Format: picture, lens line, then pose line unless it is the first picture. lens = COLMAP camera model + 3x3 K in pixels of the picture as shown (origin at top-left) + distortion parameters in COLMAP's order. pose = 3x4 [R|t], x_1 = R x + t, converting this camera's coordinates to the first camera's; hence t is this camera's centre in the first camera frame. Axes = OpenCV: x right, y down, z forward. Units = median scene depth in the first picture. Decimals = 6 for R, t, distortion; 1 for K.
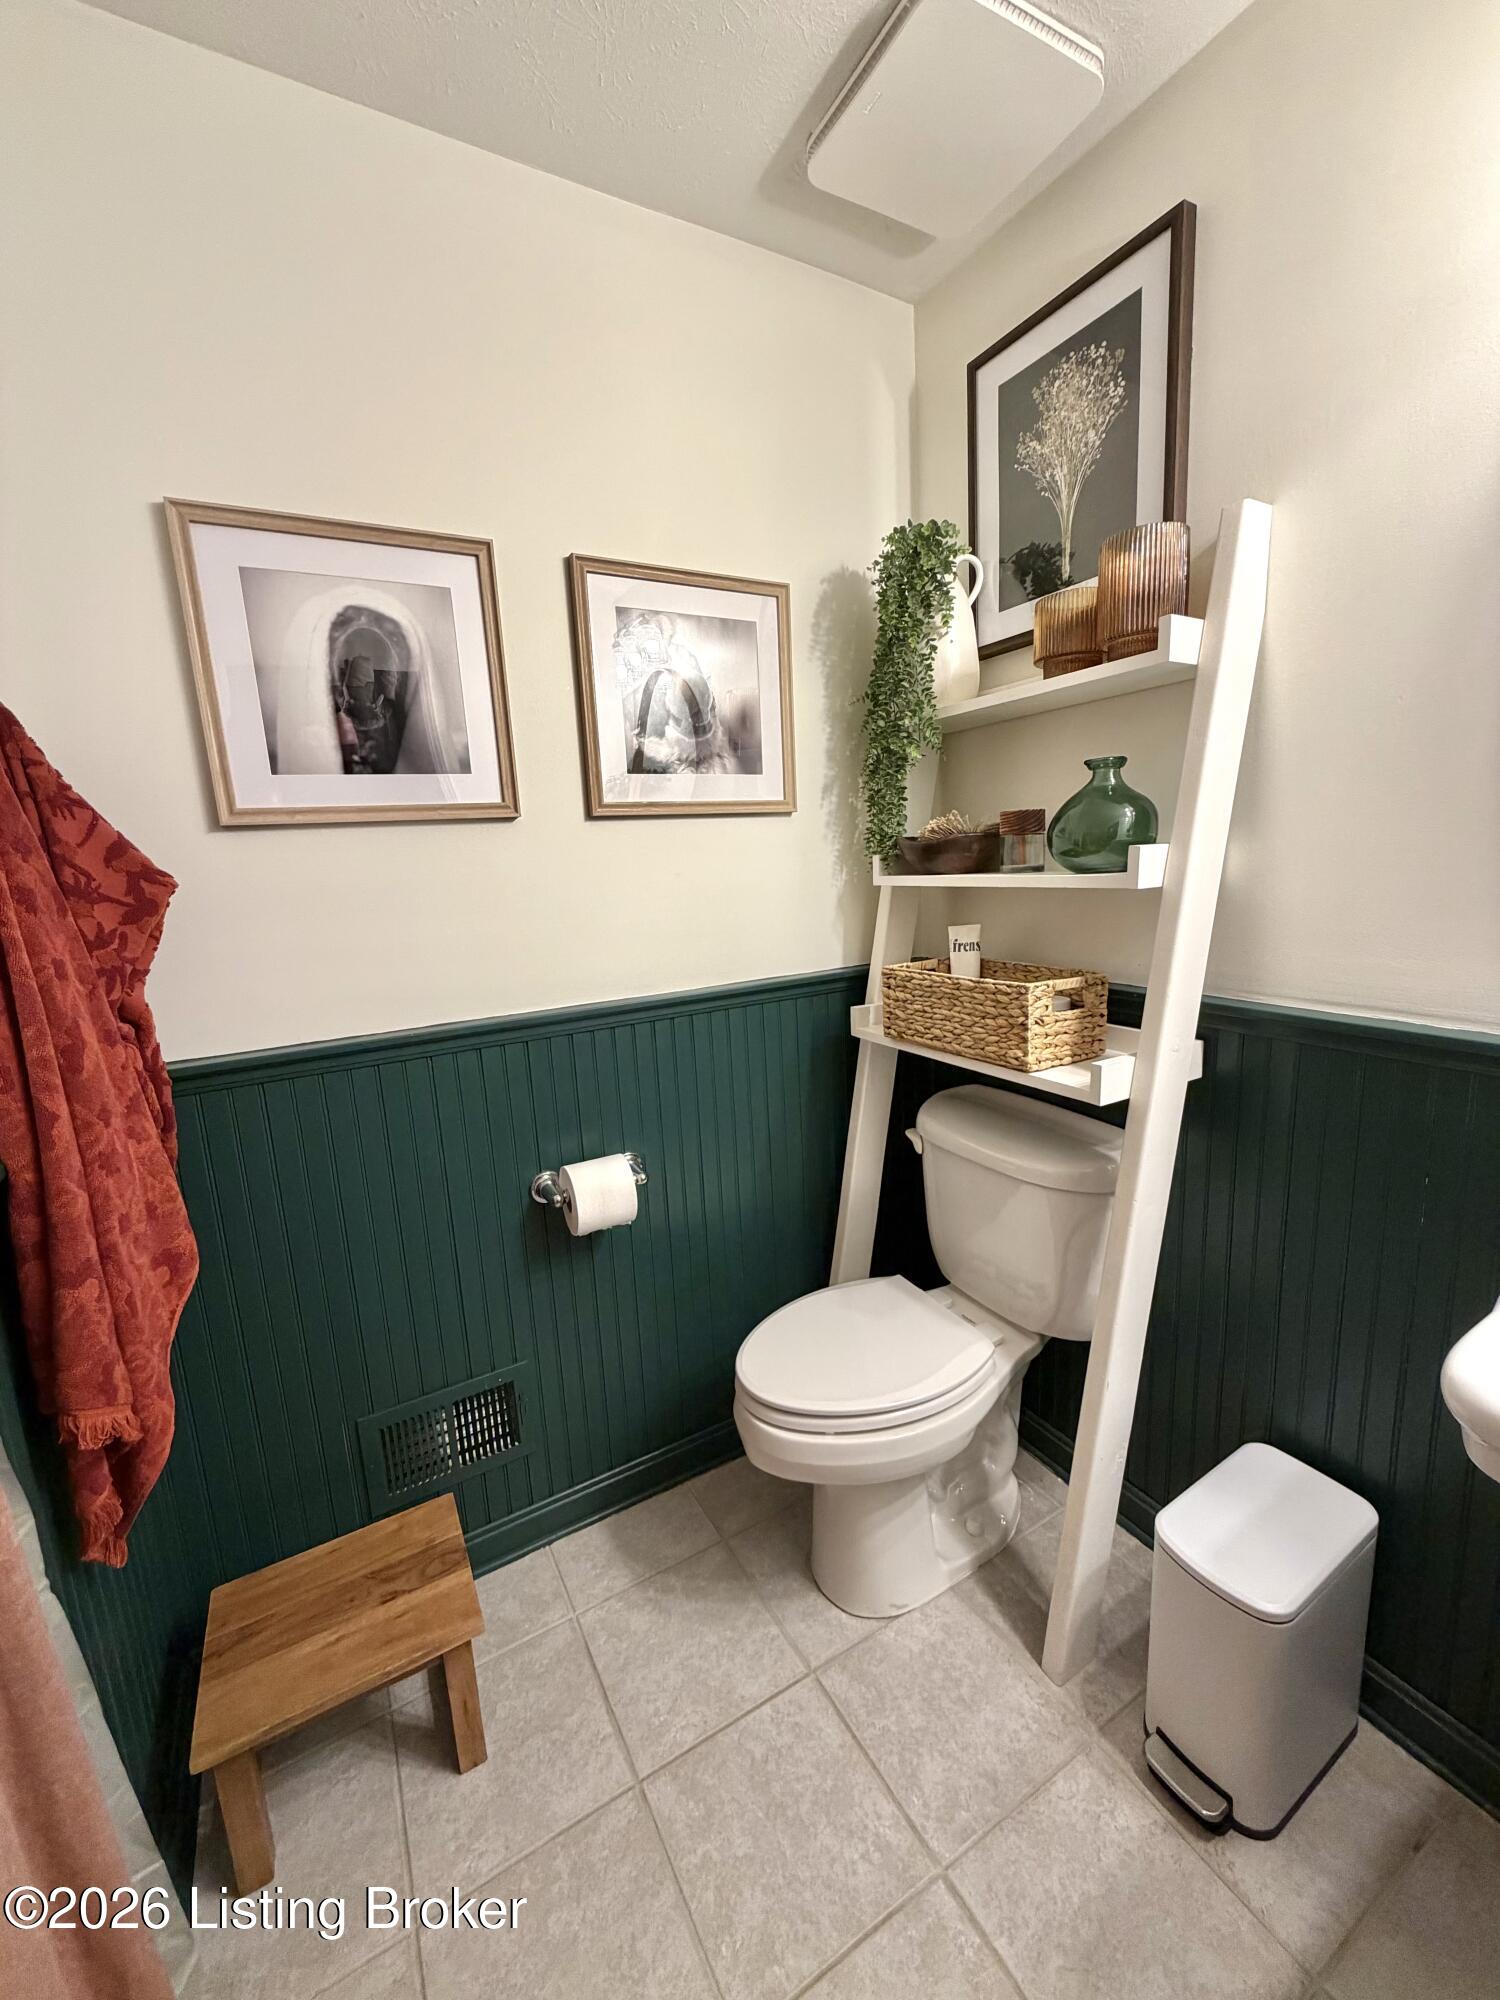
lens RADIAL K [[799.1, 0, 753.9], [0, 799.1, 998.0], [0, 0, 1]] dist [0.002539, -0.001398]
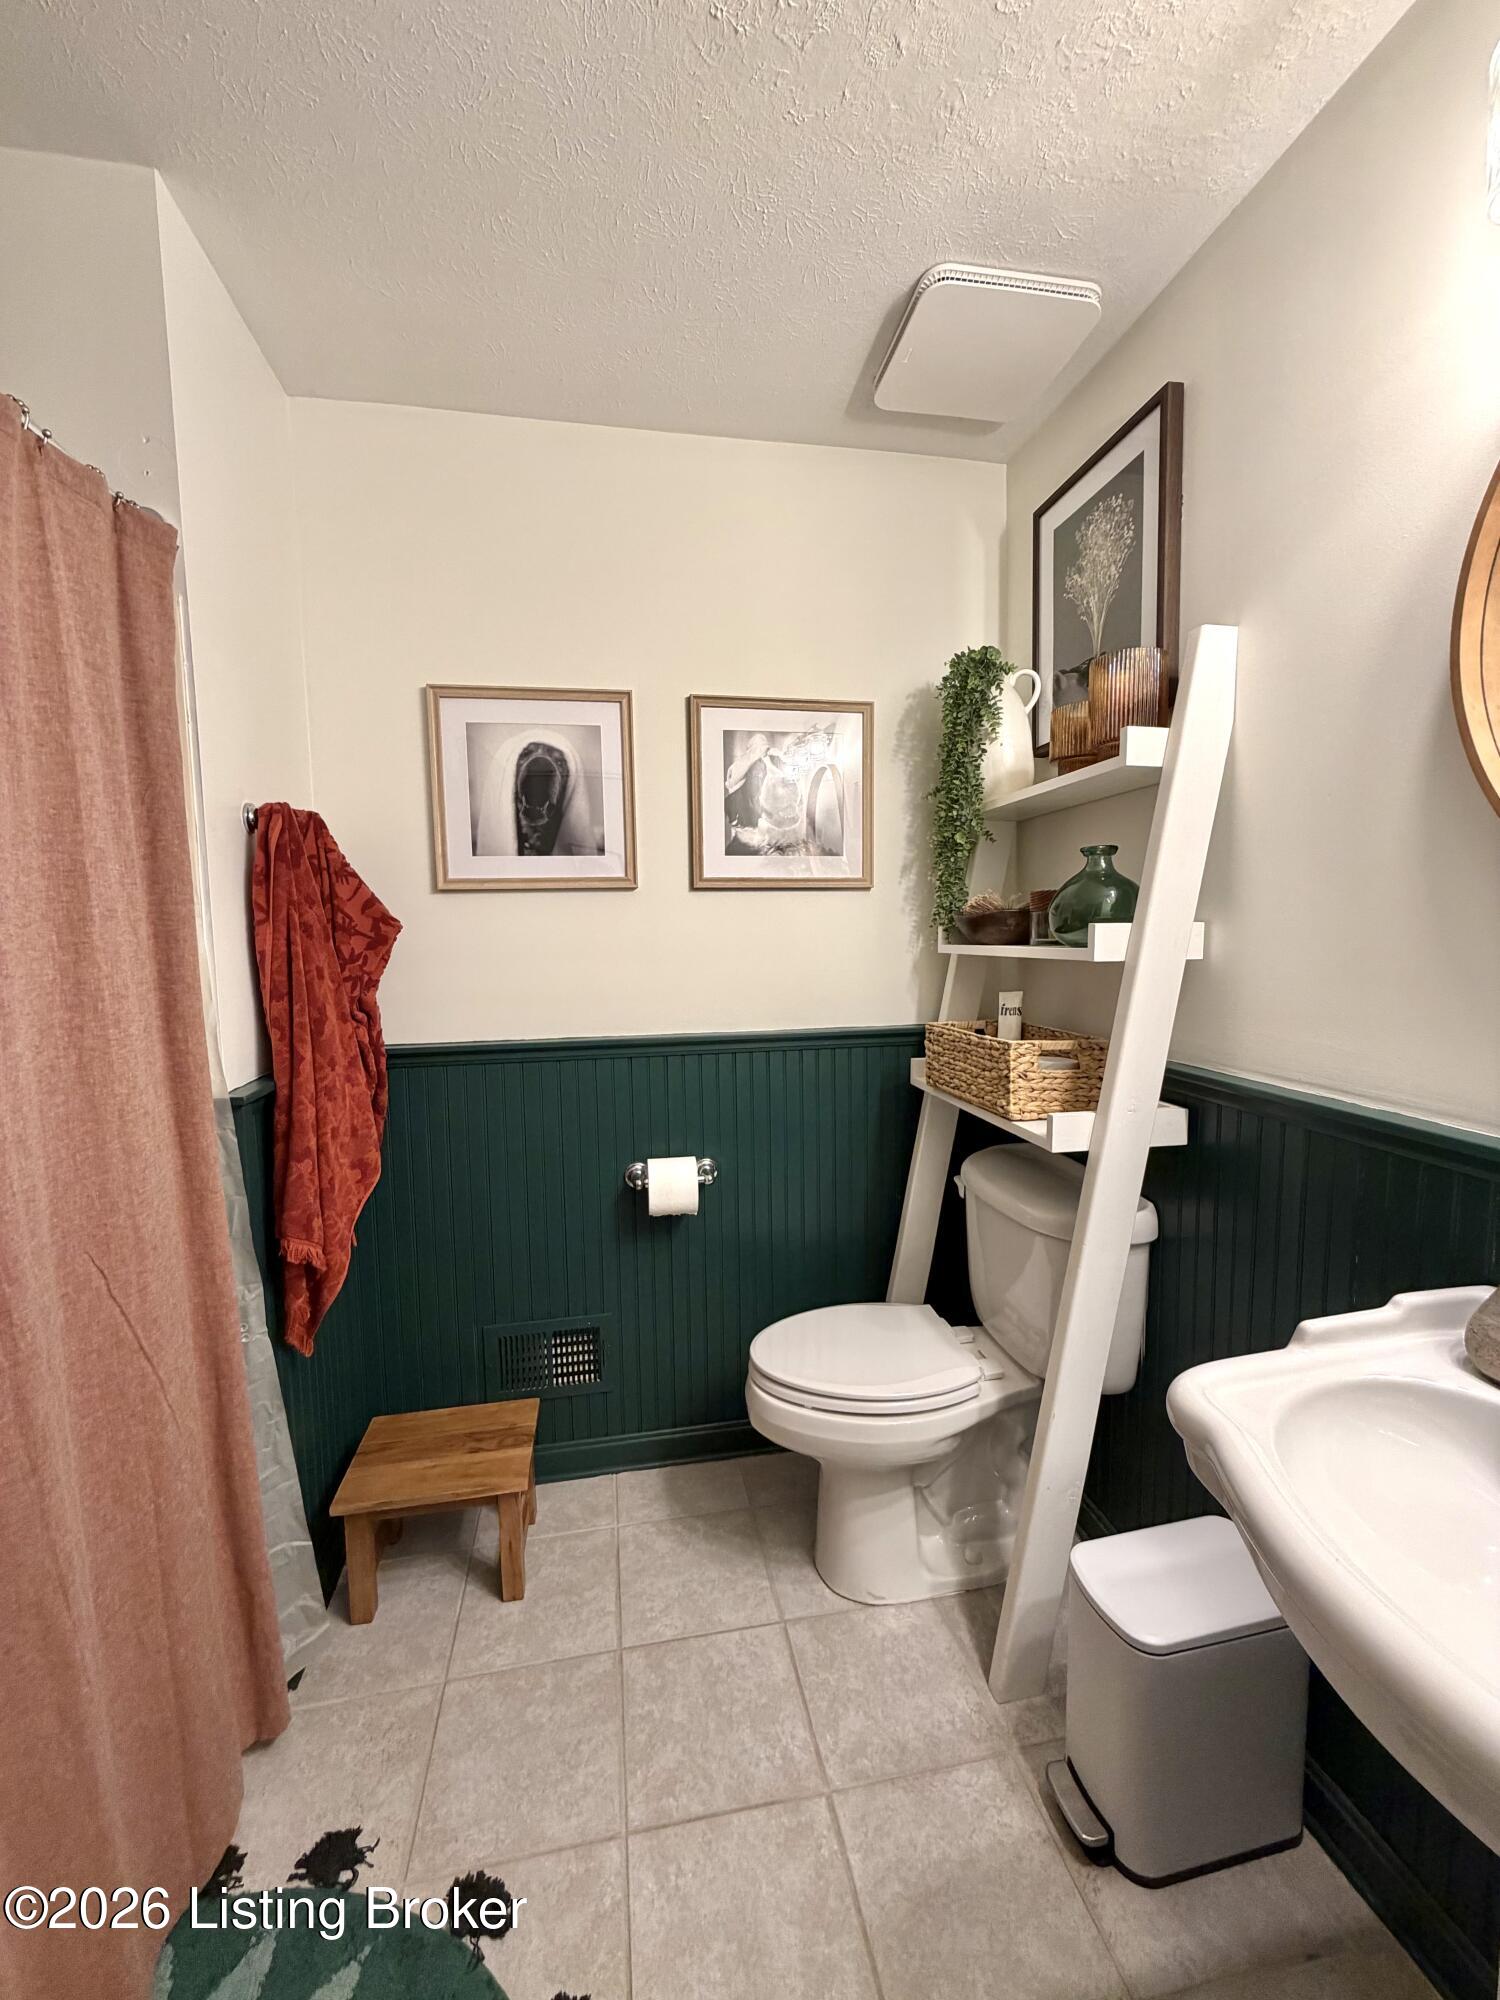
lens RADIAL K [[799.1, 0, 750.0], [0, 799.1, 999.1], [0, 0, 1]] dist [0.002539, -0.001398]
pose [[0.944382, 0.064895, -0.322385, 0.358583], [-0.091430, 0.993498, -0.067846, 0.034466], [0.315886, 0.093548, 0.944174, -0.198200]]
